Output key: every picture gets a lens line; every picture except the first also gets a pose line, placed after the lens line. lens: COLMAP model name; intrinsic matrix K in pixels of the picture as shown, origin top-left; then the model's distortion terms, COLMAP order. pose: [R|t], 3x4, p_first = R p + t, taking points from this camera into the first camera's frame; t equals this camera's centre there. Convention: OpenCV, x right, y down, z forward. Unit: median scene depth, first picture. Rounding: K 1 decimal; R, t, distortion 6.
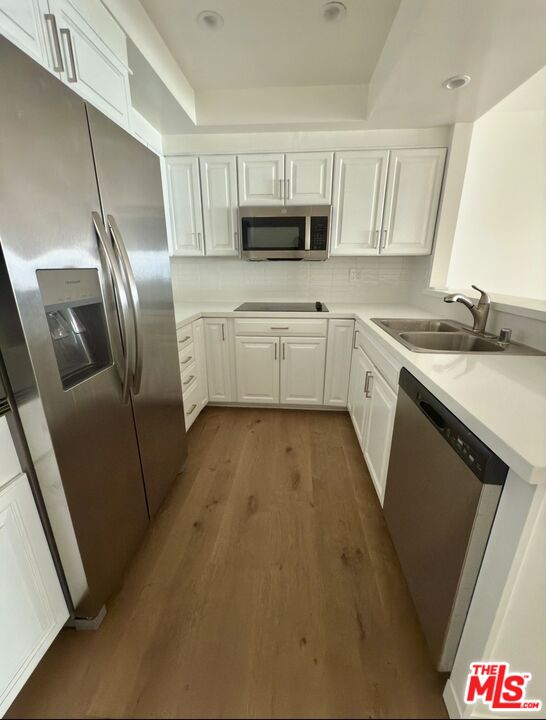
lens RADIAL K [[295.8, 0, 274.5], [0, 295.8, 357.3], [0, 0, 1]] dist [-0.000422, -0.000117]
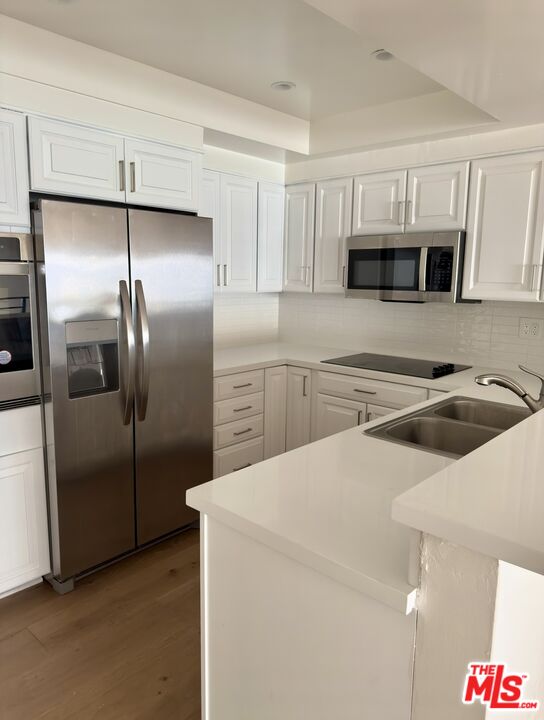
lens RADIAL K [[518.2, 0, 271.8], [0, 518.2, 363.0], [0, 0, 1]] dist [0.000312, -0.003752]
pose [[0.782900, 0.117779, -0.610898, 0.621868], [-0.199321, 0.977644, -0.066955, -0.034623], [0.589355, 0.174183, 0.788873, -0.179826]]
